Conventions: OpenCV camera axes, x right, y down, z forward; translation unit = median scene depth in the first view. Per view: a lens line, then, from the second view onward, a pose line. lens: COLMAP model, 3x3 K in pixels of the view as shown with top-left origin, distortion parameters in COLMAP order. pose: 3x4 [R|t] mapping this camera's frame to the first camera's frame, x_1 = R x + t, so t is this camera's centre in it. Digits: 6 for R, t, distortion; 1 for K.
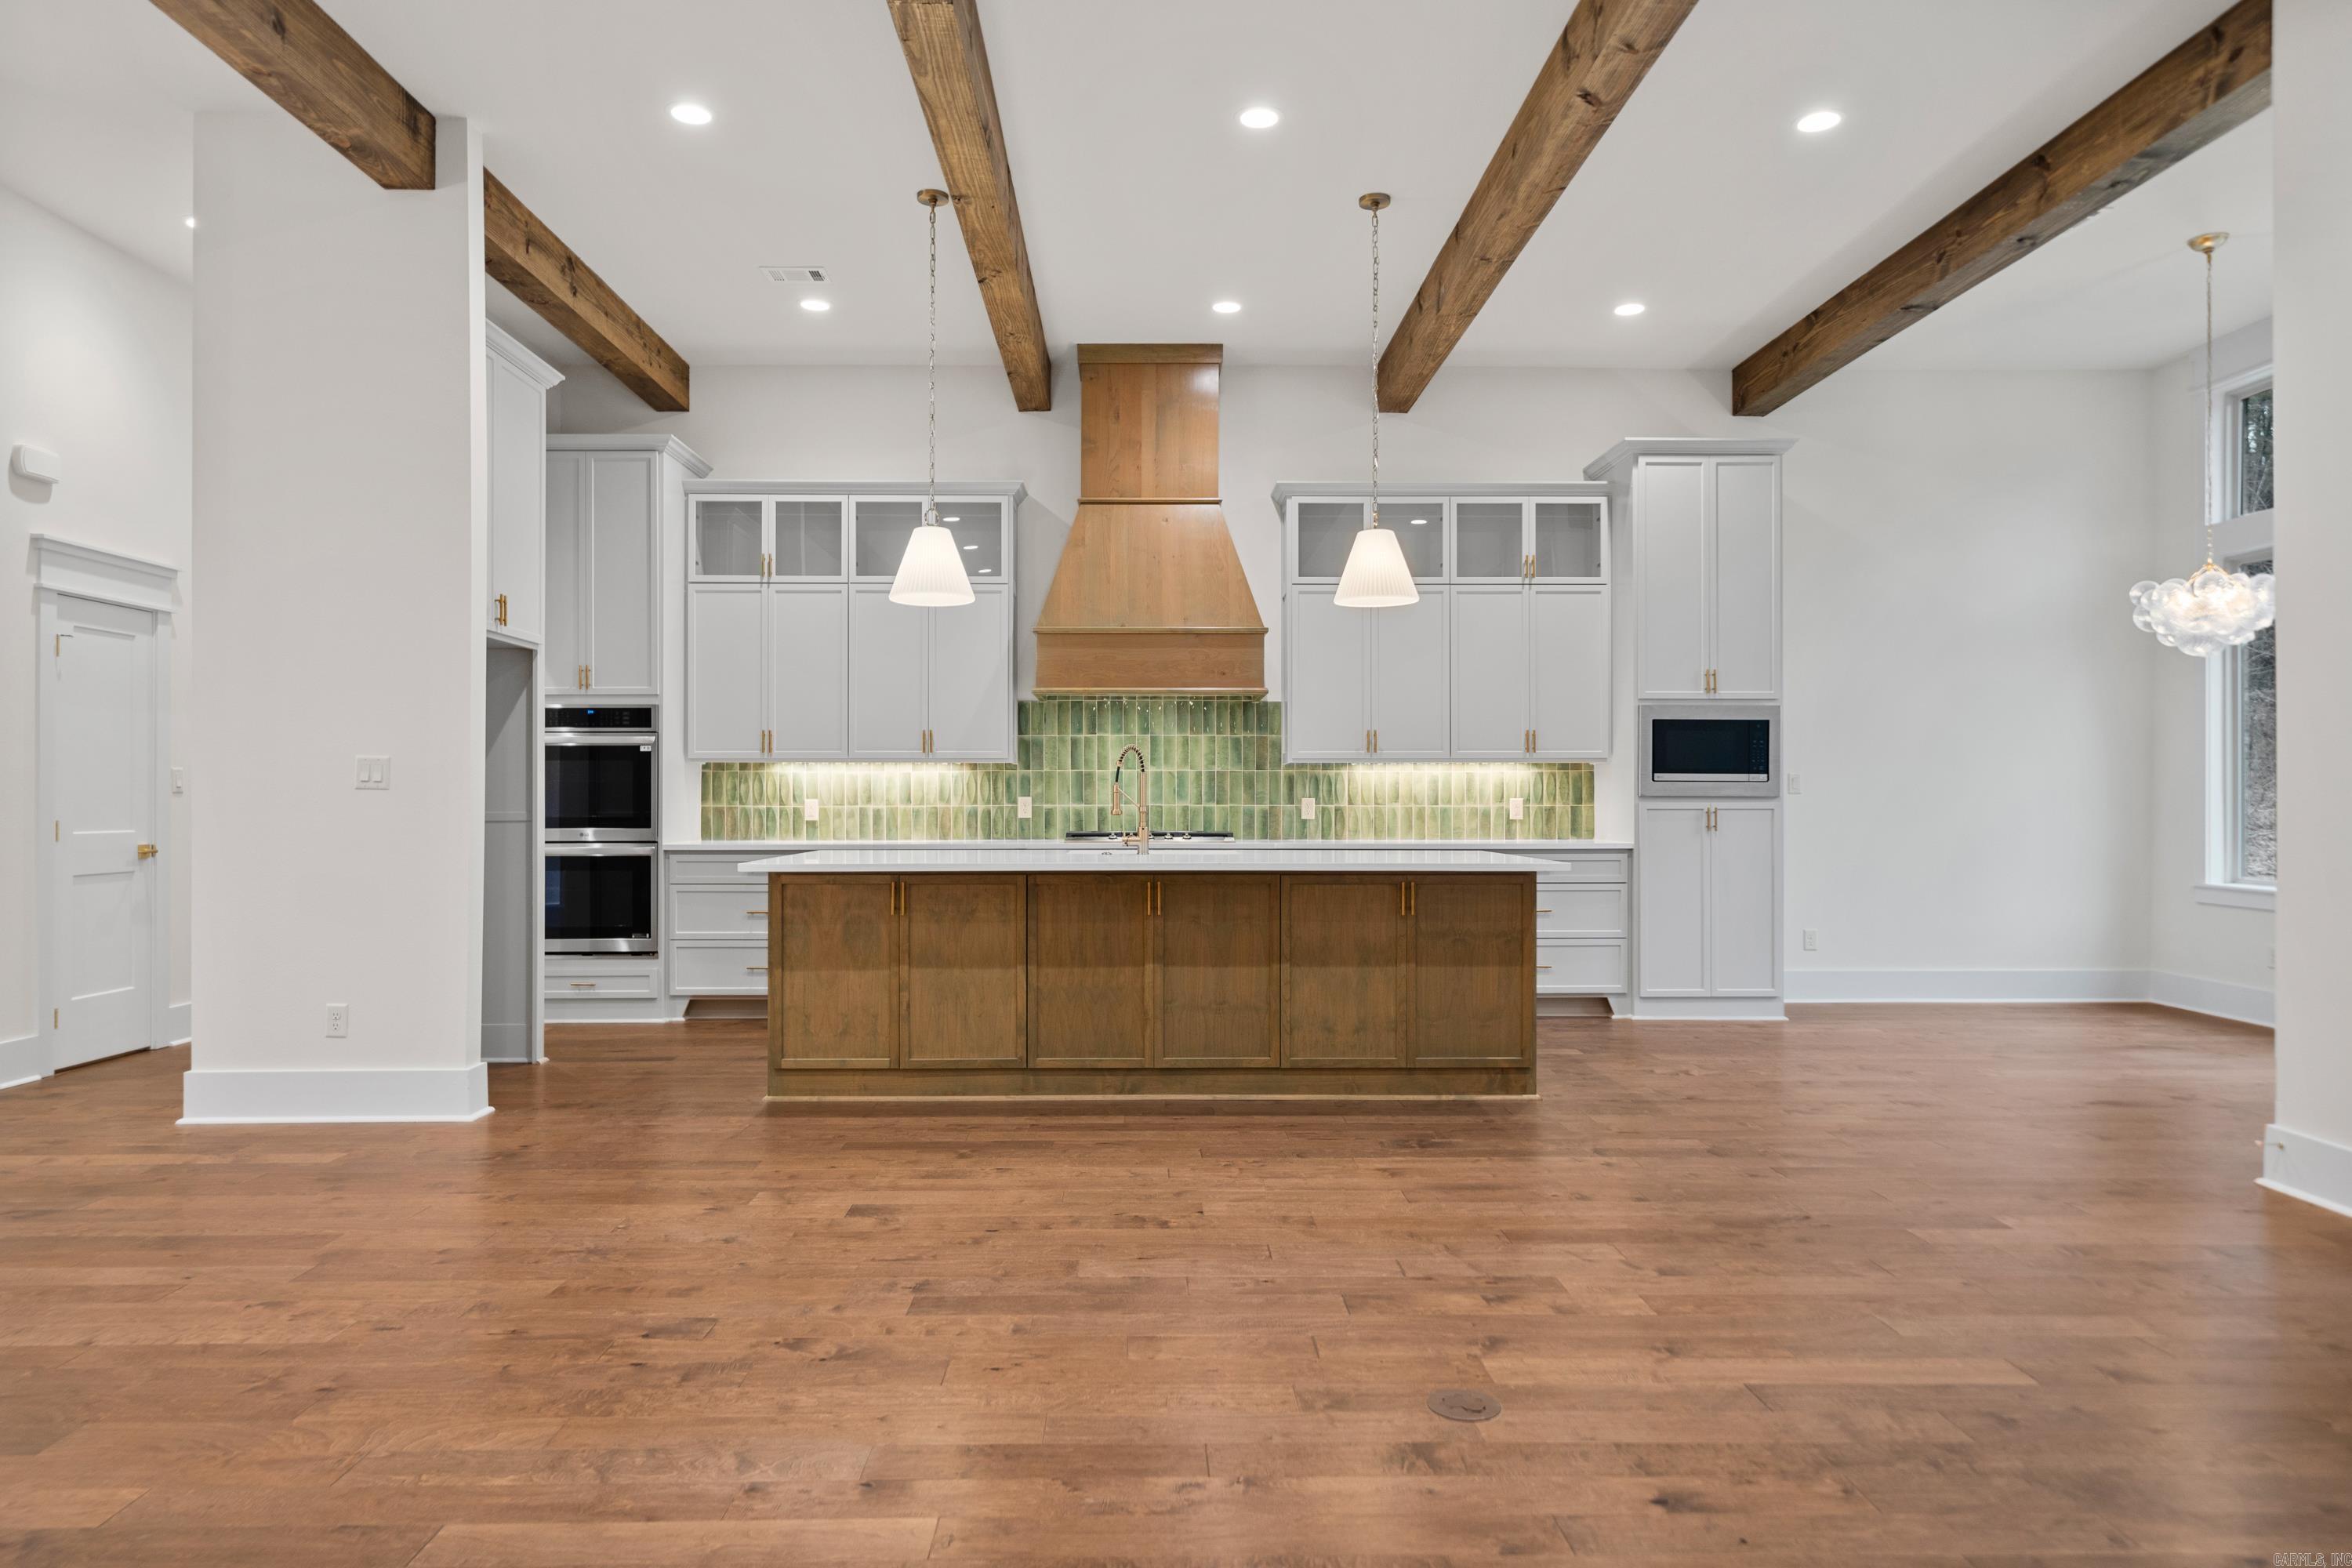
lens RADIAL K [[1437.6, 0, 1168.1], [0, 1437.6, 803.4], [0, 0, 1]] dist [0.033645, -0.000715]
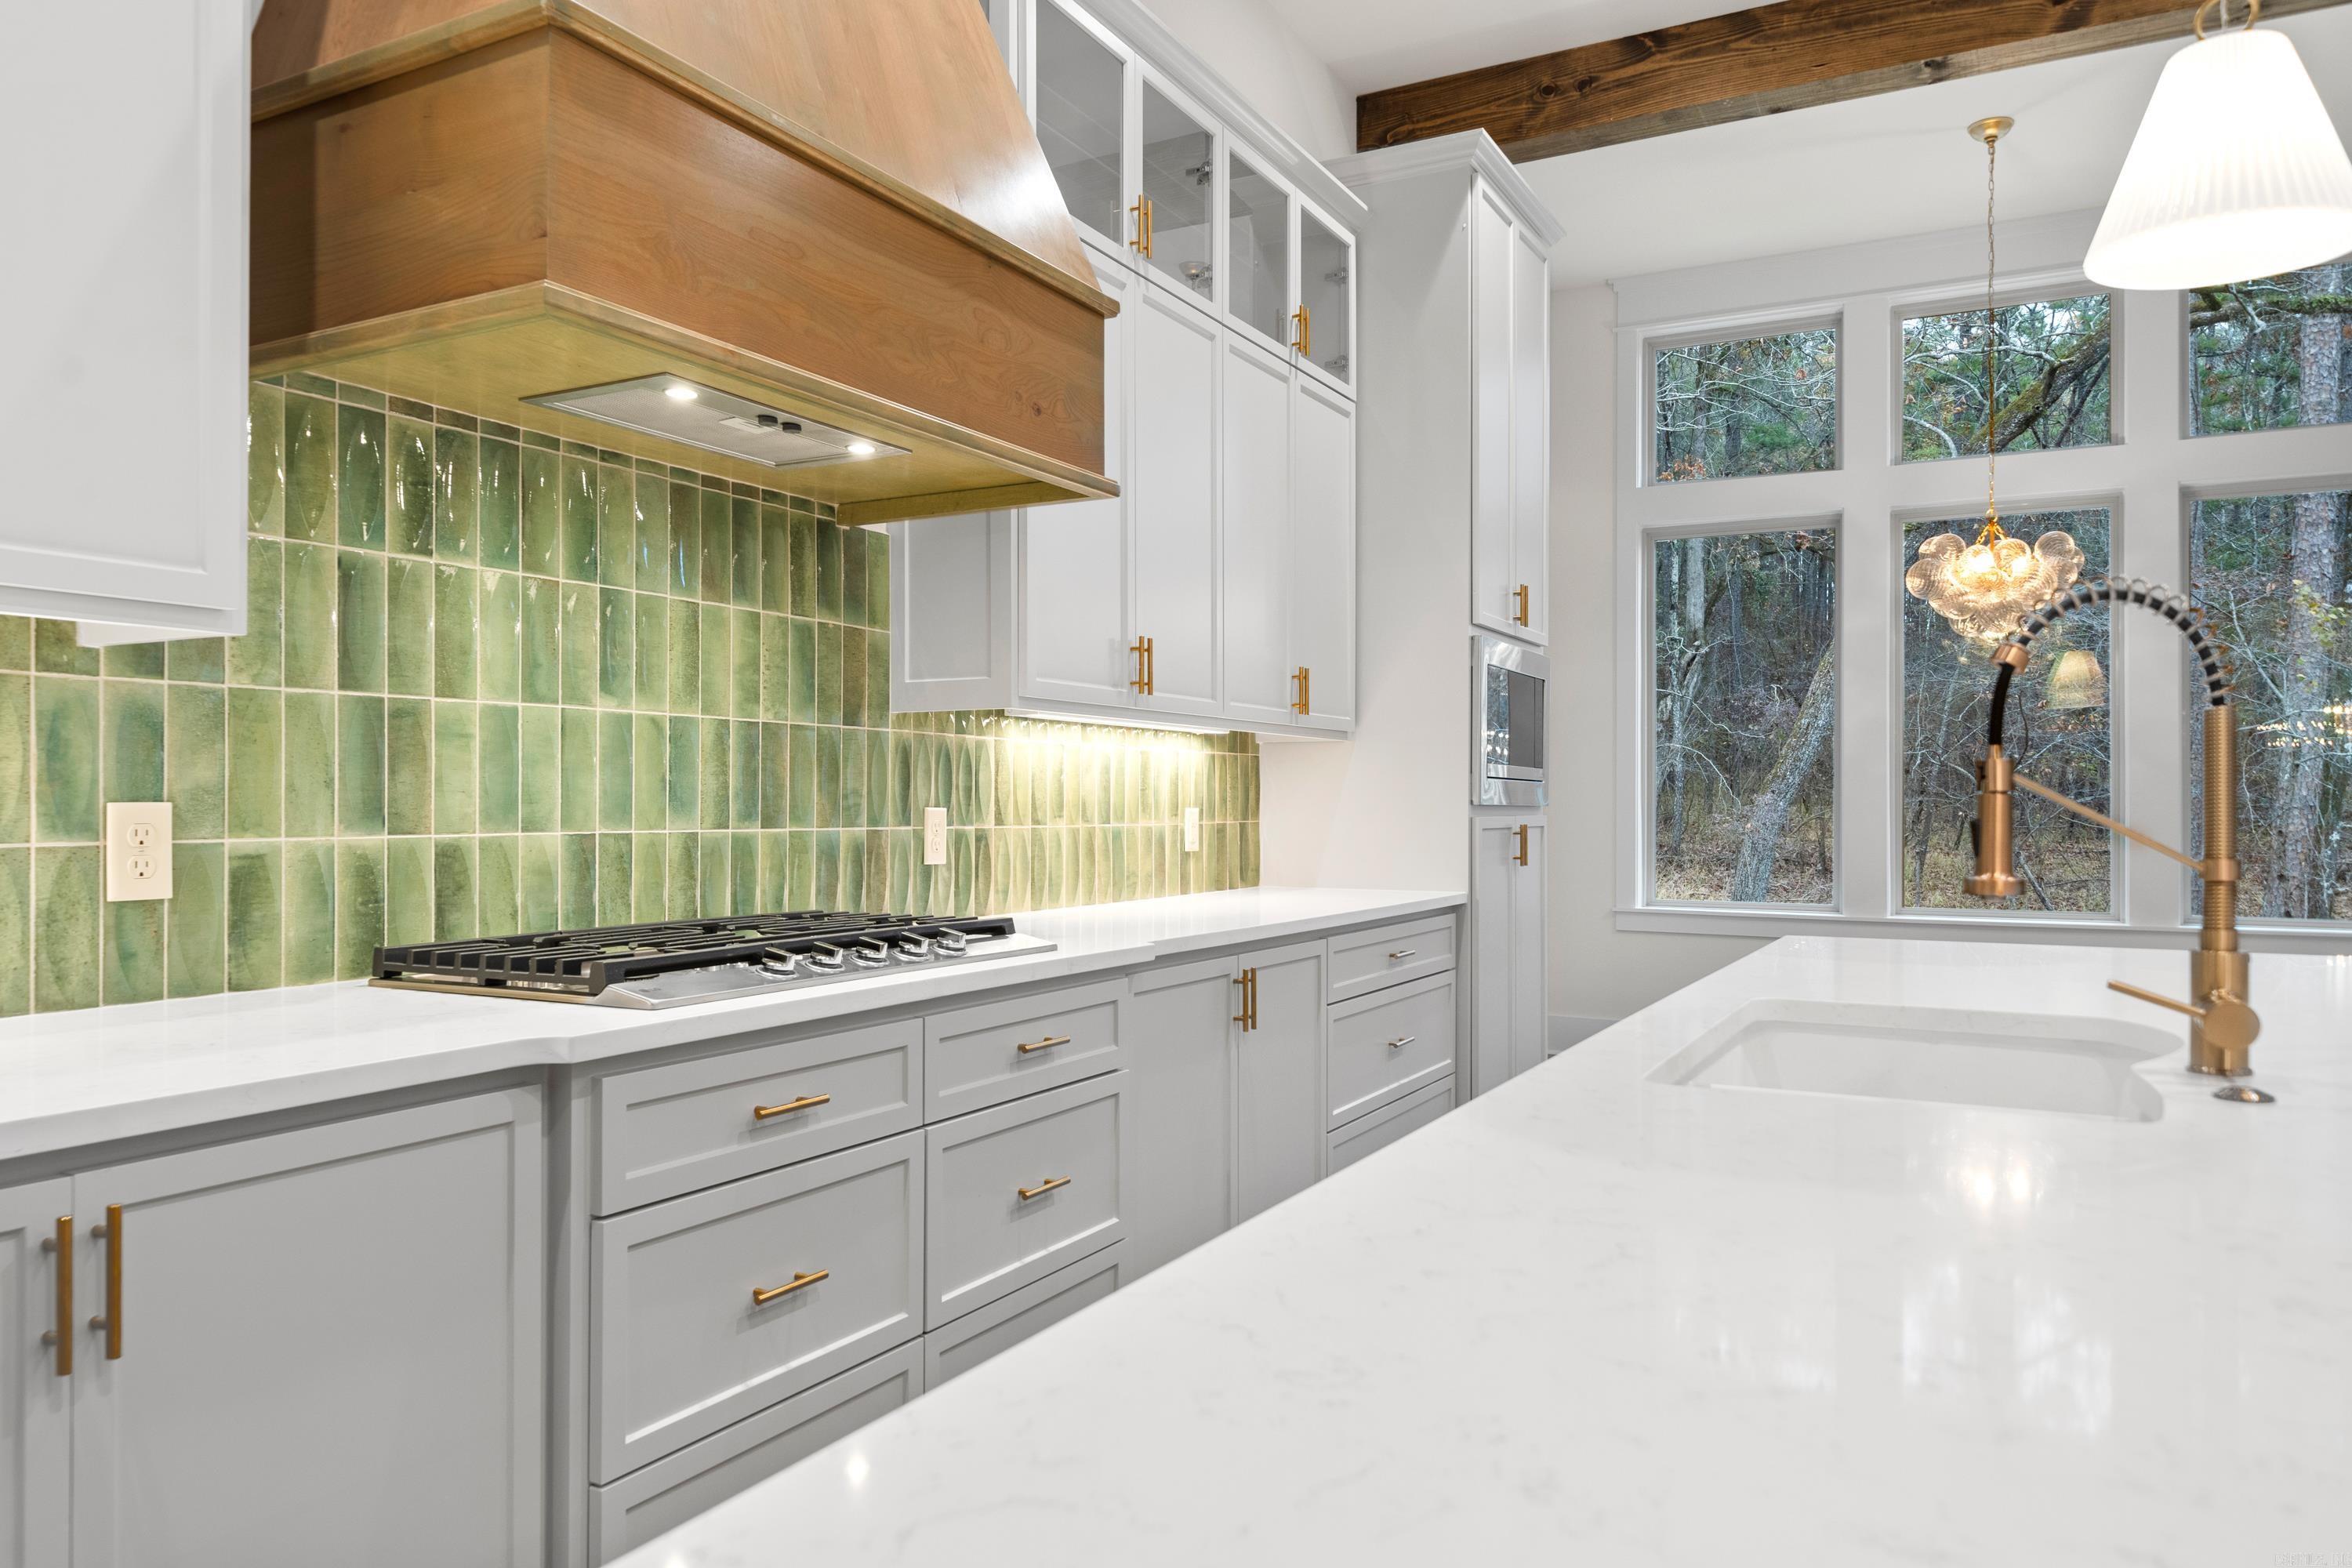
lens RADIAL K [[1624.9, 0, 1176.0], [0, 1624.9, 784.0], [0, 0, 1]] dist [0.001805, 0.001938]
pose [[0.496951, 0.012266, 0.867692, -0.236893], [0.004045, 0.999856, -0.016451, -0.002762], [-0.867769, 0.011685, 0.496830, 0.767107]]
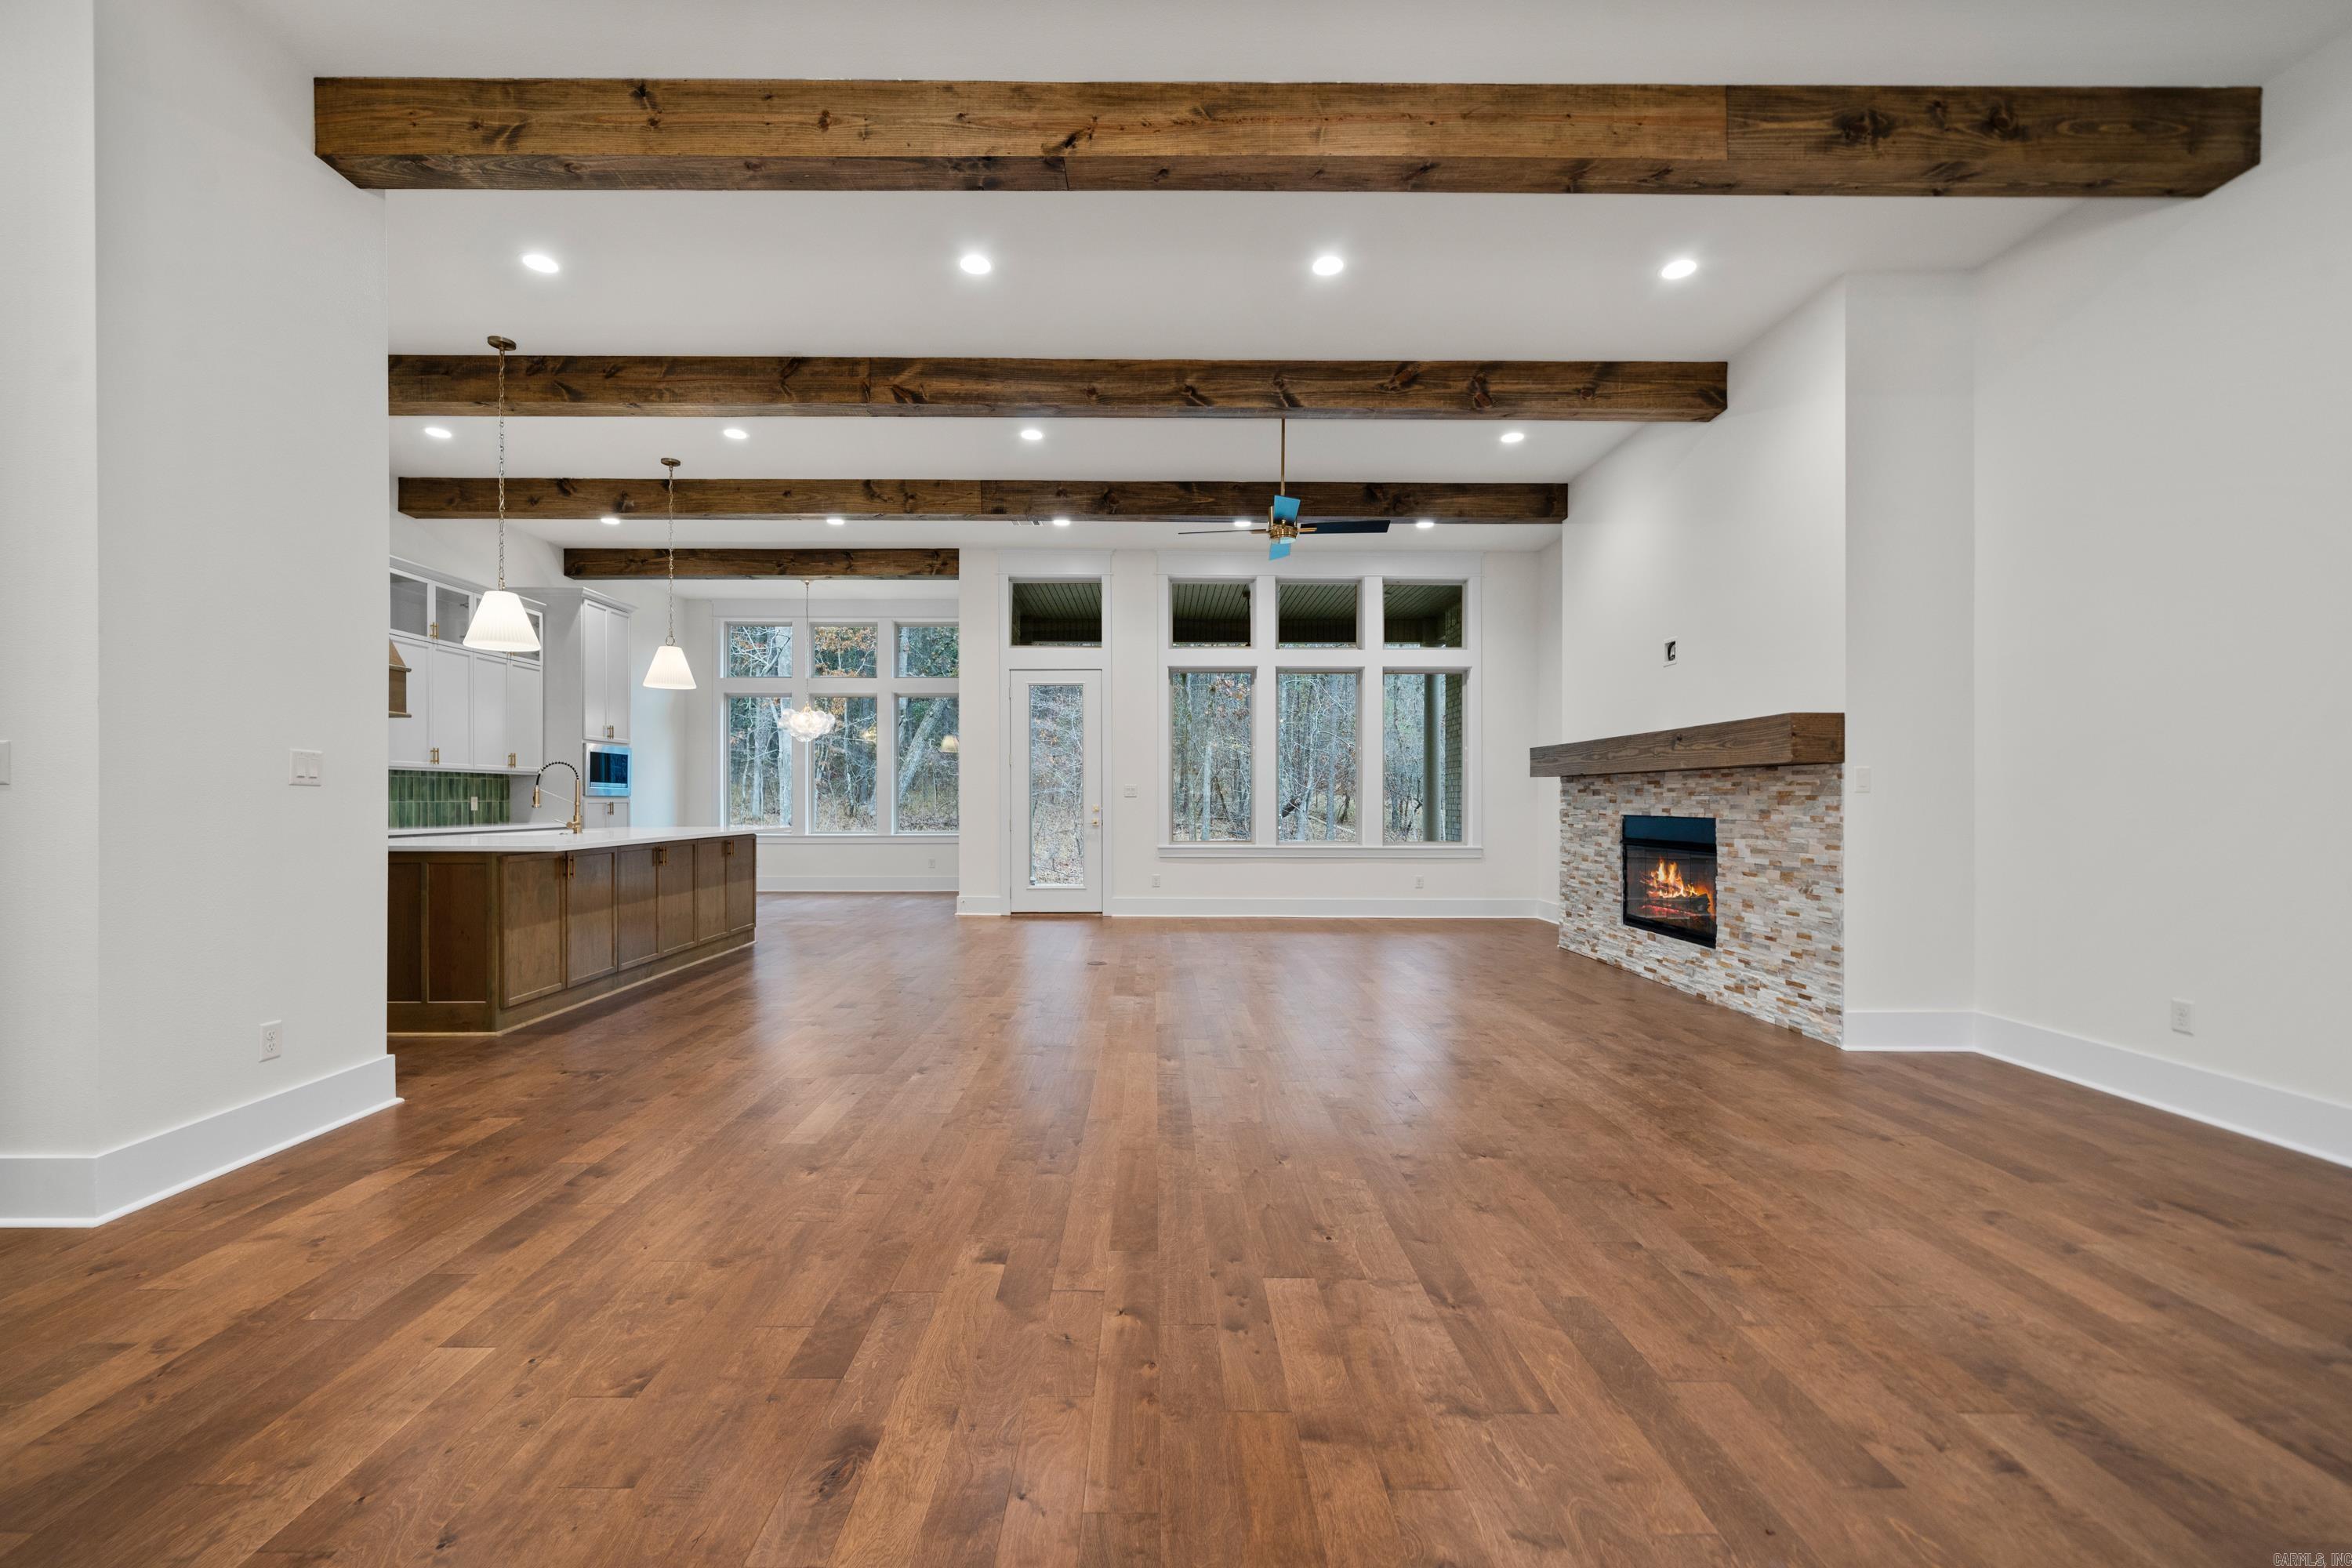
lens RADIAL K [[944.8, 0, 1156.9], [0, 944.8, 799.5], [0, 0, 1]] dist [-0.002931, 0.000029]
pose [[0.032727, -0.001611, 0.999463, -0.738472], [0.003914, 0.999991, 0.001484, 0.000839], [-0.999457, 0.003863, 0.032733, 0.271749]]
